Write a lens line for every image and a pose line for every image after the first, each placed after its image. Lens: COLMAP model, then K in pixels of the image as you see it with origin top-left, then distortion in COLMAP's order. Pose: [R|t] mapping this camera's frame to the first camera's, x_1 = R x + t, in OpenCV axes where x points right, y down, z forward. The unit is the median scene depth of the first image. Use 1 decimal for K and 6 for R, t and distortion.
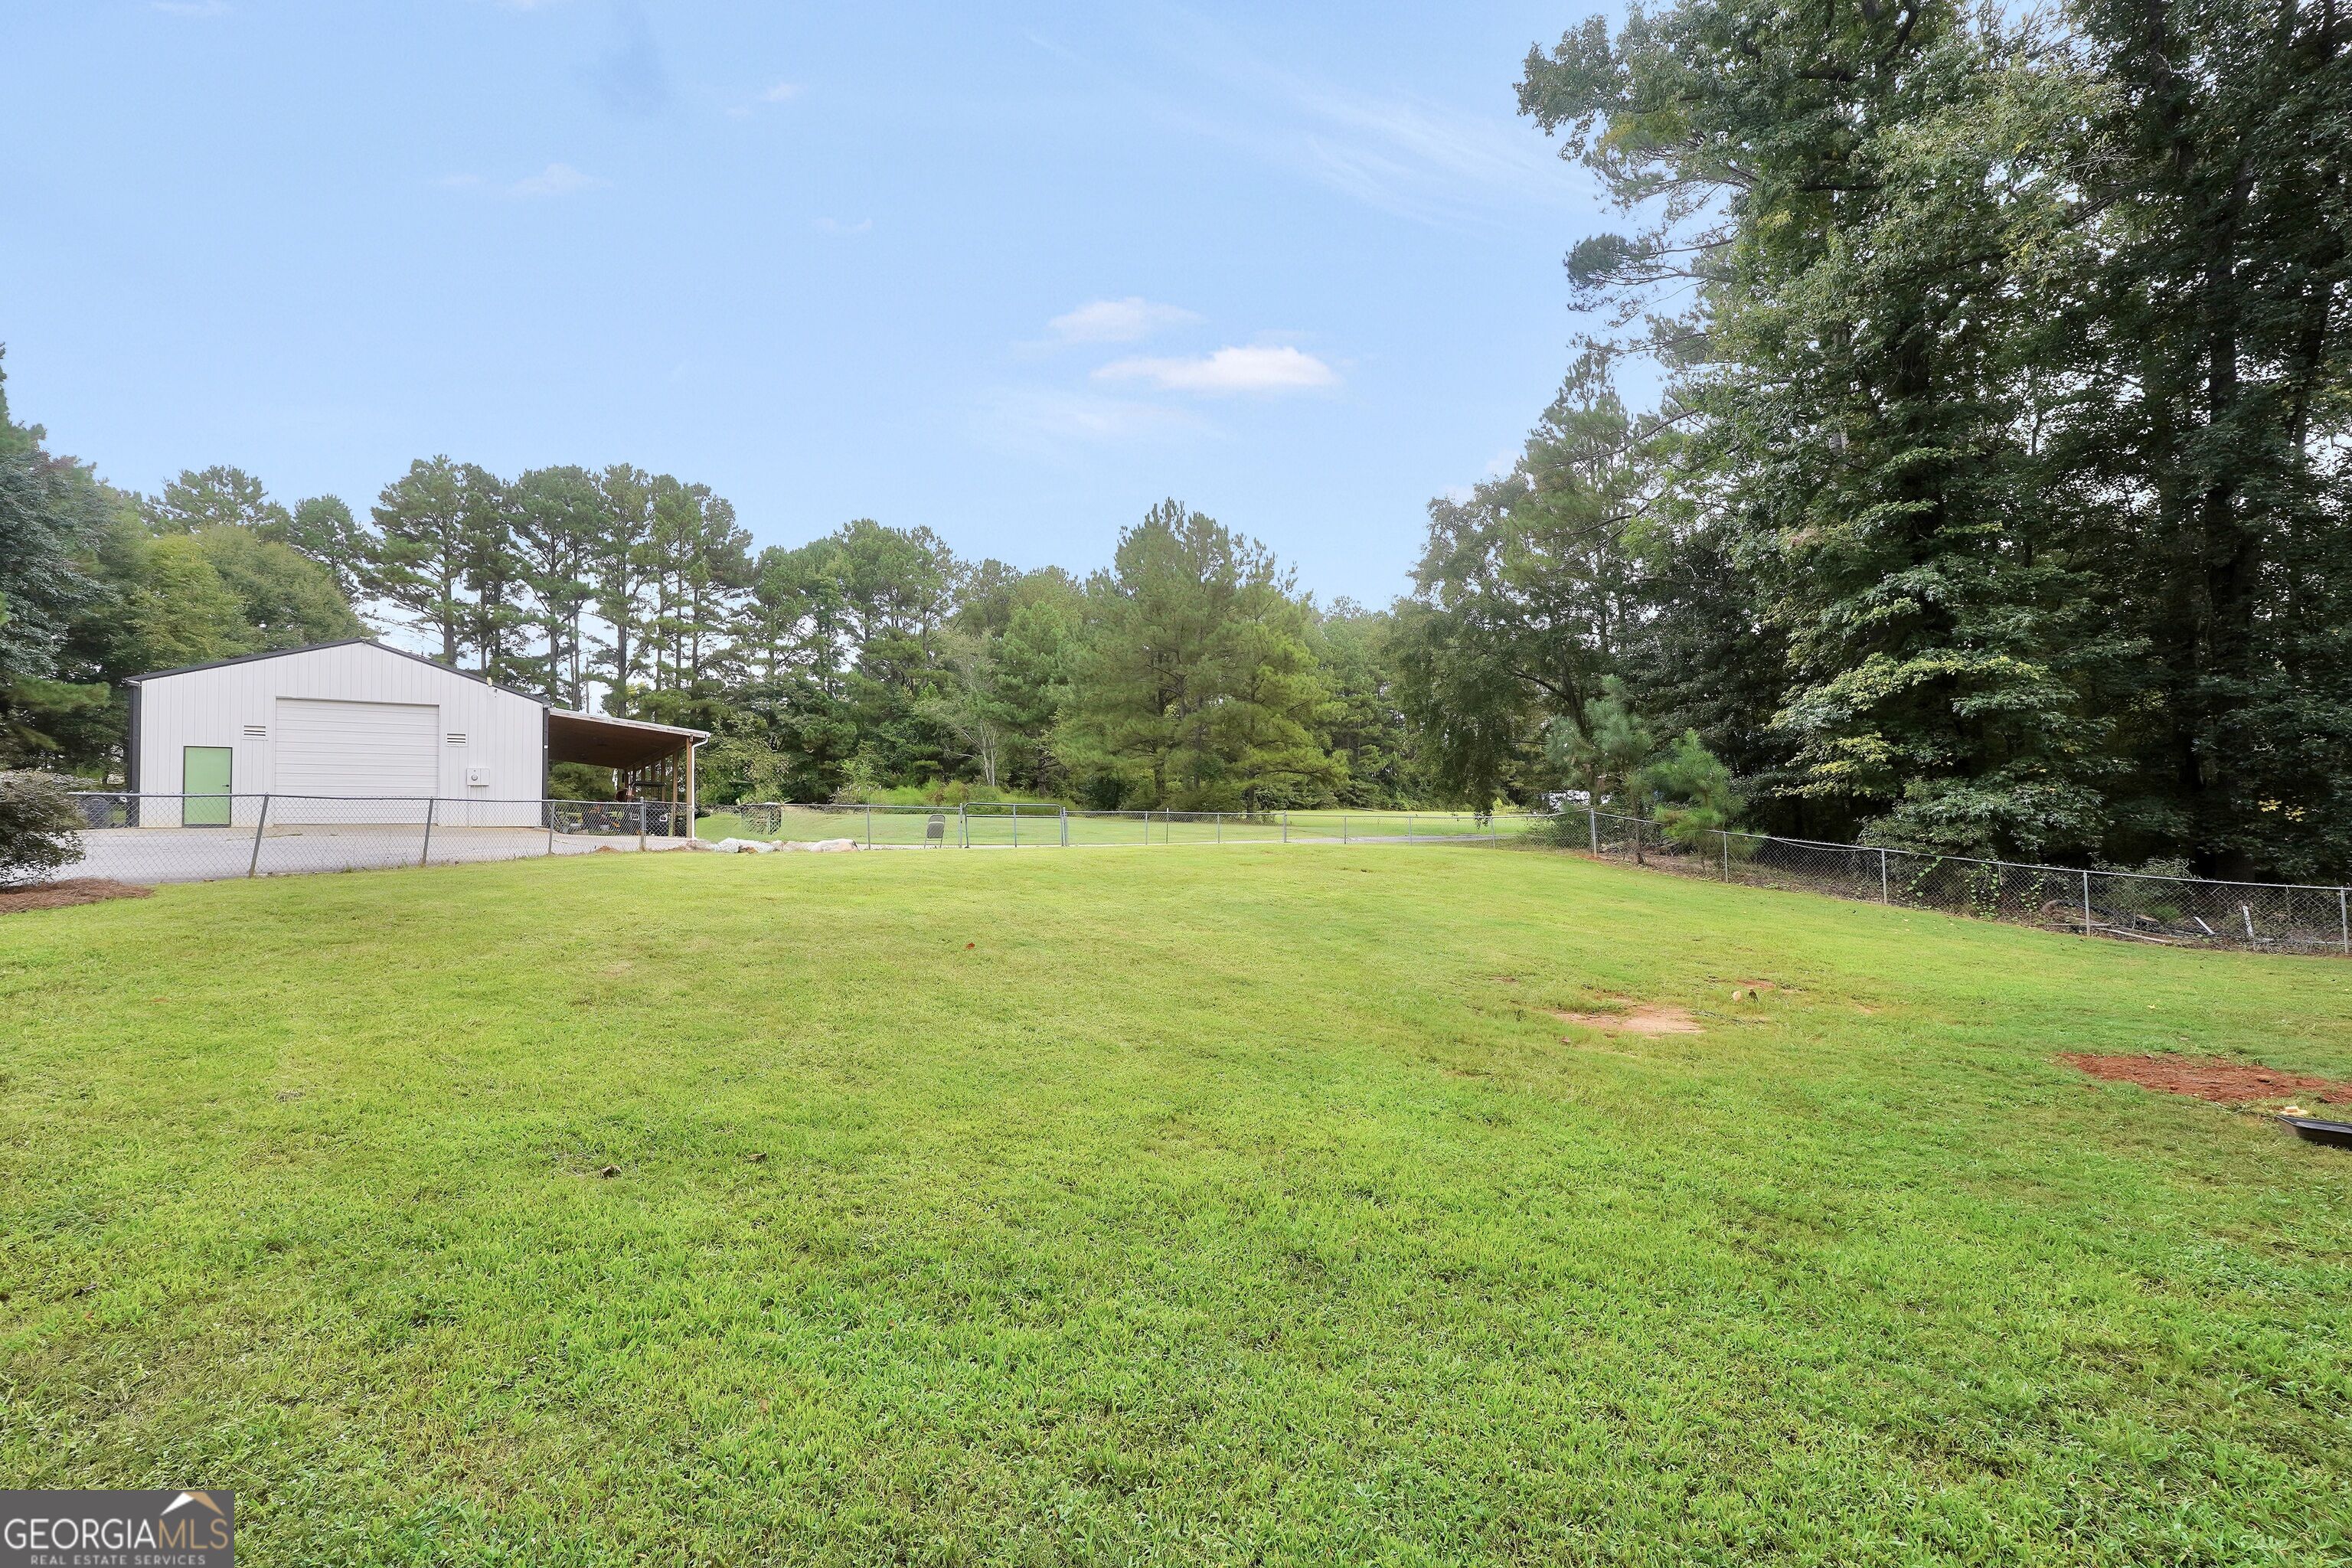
lens RADIAL K [[1037.1, 0, 1172.2], [0, 1037.1, 835.0], [0, 0, 1]] dist [-0.009647, 0.001100]
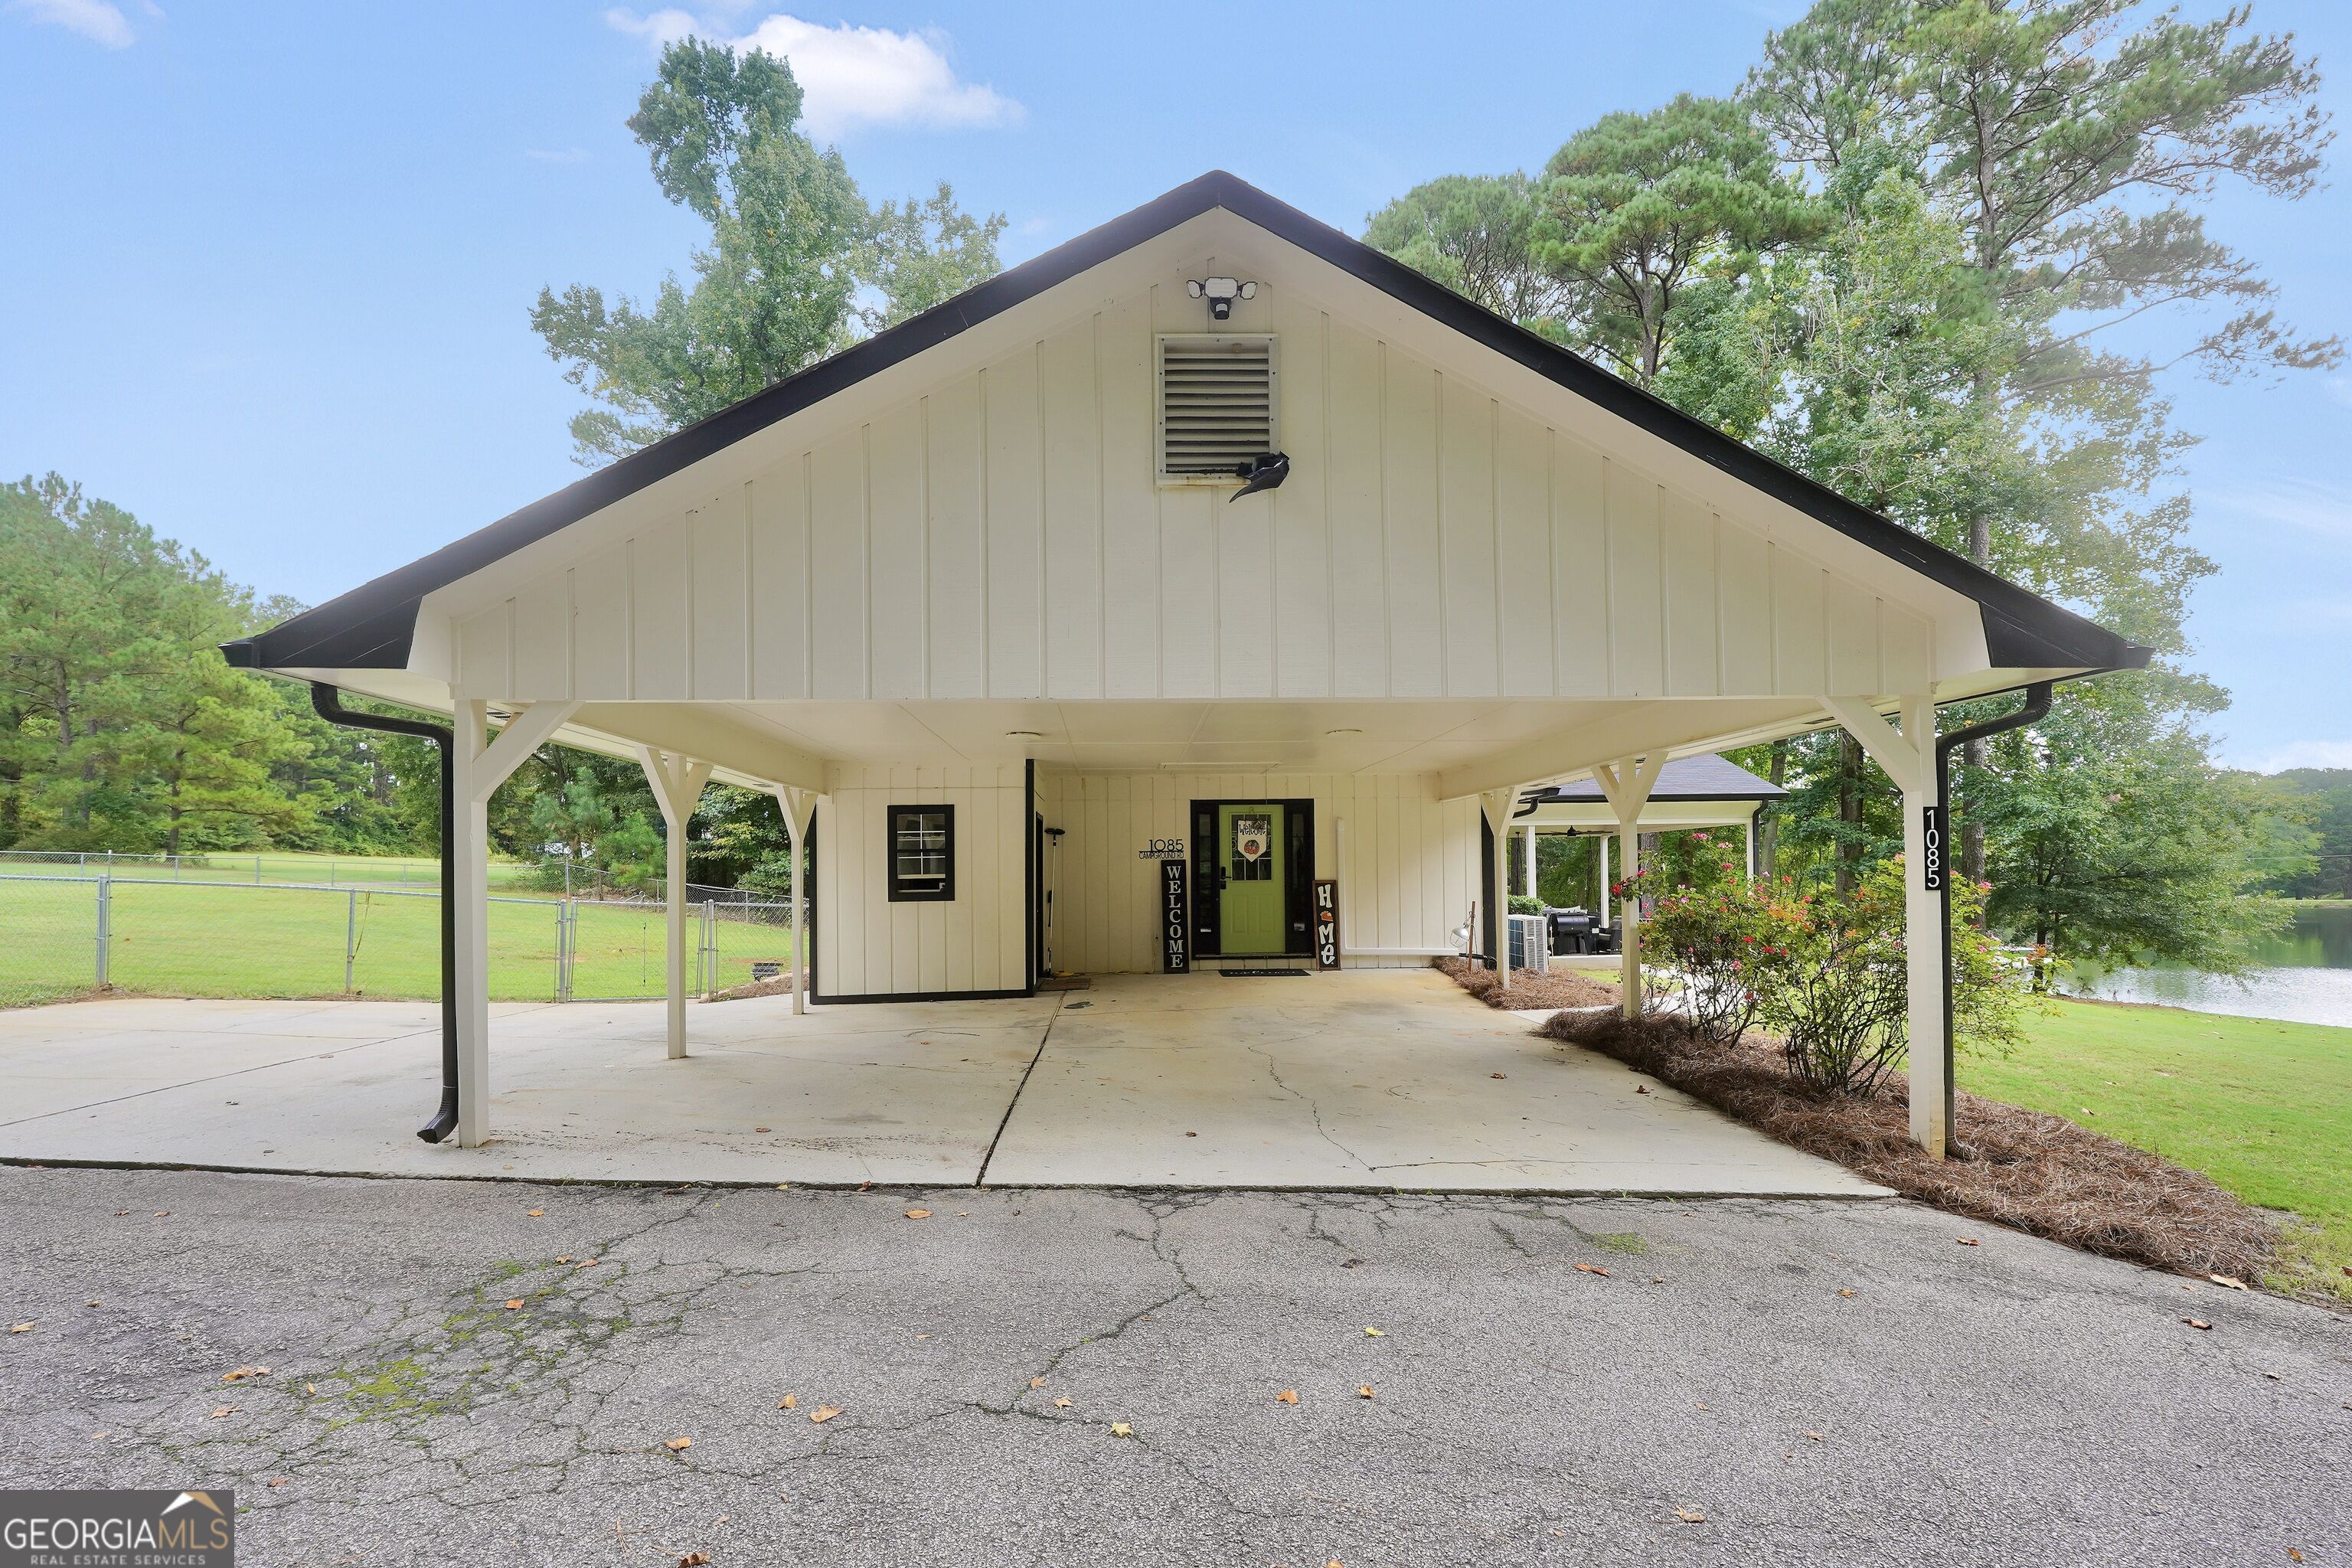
lens RADIAL K [[1037.1, 0, 1172.2], [0, 1037.1, 835.0], [0, 0, 1]] dist [-0.009647, 0.001100]
pose [[0.627799, 0.045809, 0.777026, -0.072573], [-0.006783, 0.998551, -0.053388, 0.002925], [-0.778346, 0.028246, 0.627200, -0.224272]]
